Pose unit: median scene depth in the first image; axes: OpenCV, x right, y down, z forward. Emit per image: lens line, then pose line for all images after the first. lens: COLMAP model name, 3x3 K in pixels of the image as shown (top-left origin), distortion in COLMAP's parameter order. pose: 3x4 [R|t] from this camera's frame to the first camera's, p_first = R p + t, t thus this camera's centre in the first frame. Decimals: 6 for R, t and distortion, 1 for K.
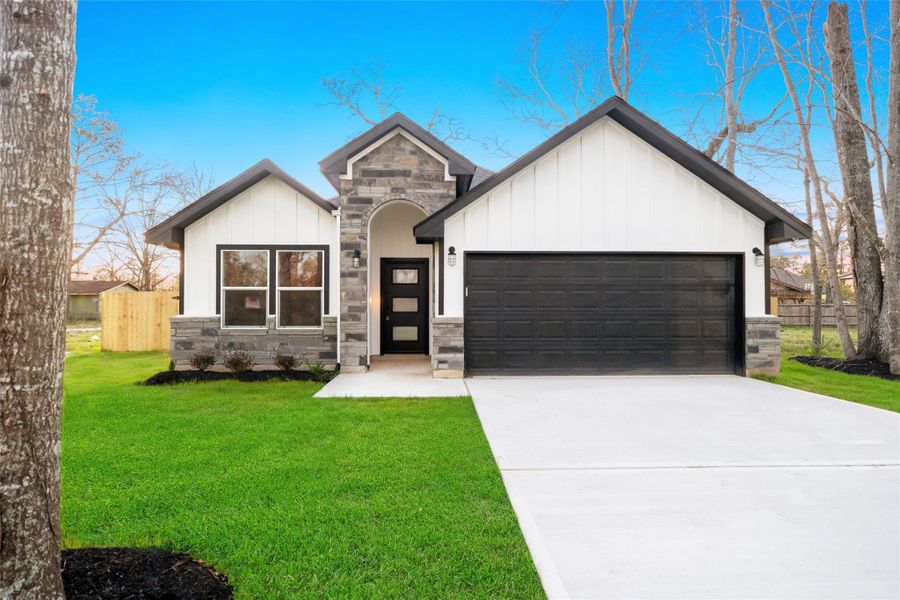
lens RADIAL K [[466.2, 0, 450.0], [0, 466.2, 300.0], [0, 0, 1]] dist [0.000321, -0.000016]
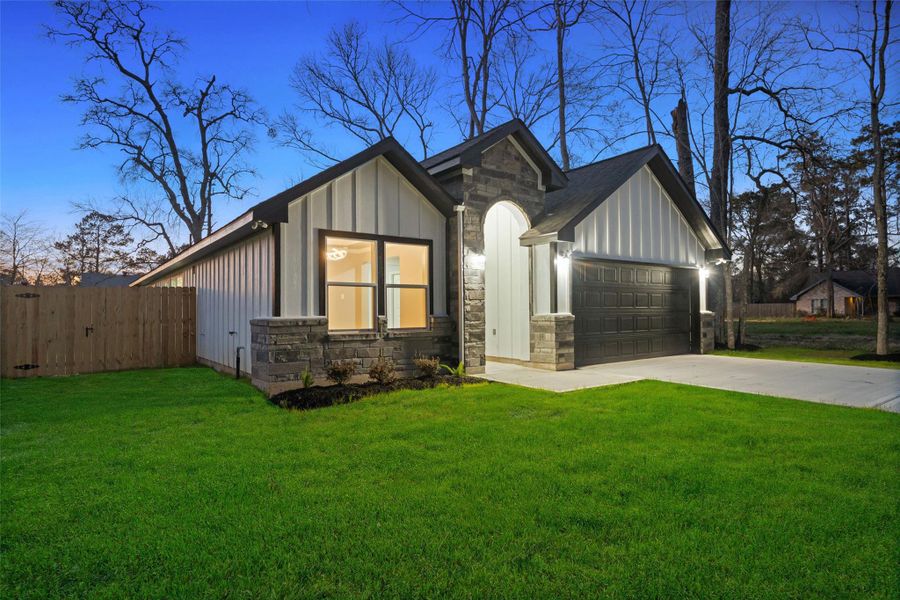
lens RADIAL K [[478.9, 0, 450.0], [0, 478.9, 300.0], [0, 0, 1]] dist [0.001392, 0.000446]
pose [[0.831415, 0.005885, 0.555620, -0.800889], [-0.001802, 0.999967, -0.007895, 0.009887], [-0.555649, 0.005562, 0.831399, 0.193336]]
